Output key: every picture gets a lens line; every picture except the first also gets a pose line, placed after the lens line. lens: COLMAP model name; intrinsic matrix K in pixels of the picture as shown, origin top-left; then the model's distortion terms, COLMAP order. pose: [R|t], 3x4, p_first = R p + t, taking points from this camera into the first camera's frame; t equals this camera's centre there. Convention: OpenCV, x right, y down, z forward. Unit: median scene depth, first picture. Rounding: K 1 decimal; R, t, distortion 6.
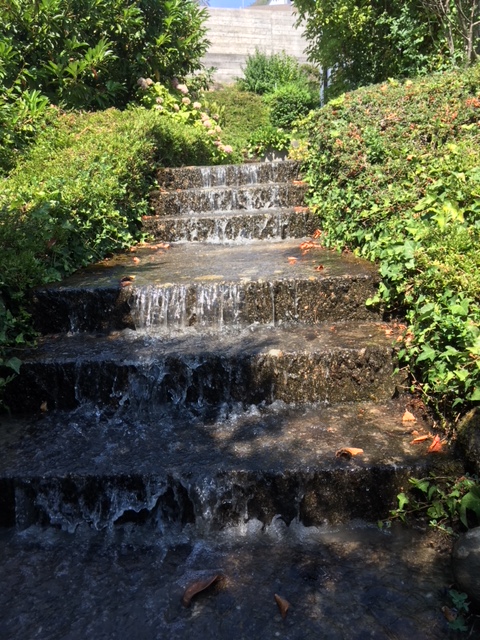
lens RADIAL K [[563.7, 0, 240.0], [0, 563.7, 320.0], [0, 0, 1]] dist [0.088029, -0.113105]
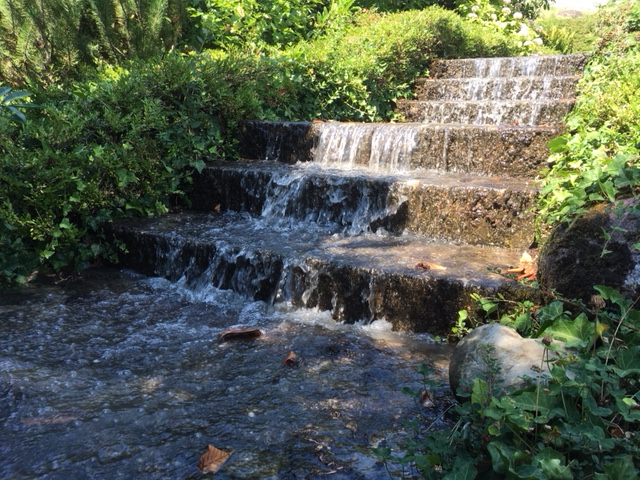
lens RADIAL K [[563.7, 0, 320.0], [0, 563.7, 240.0], [0, 0, 1]] dist [0.088029, -0.113105]
pose [[0.896638, 0.164532, -0.411059, 0.166827], [-0.175975, 0.984342, 0.010142, 0.085629], [0.406291, 0.063242, 0.911552, 0.019440]]
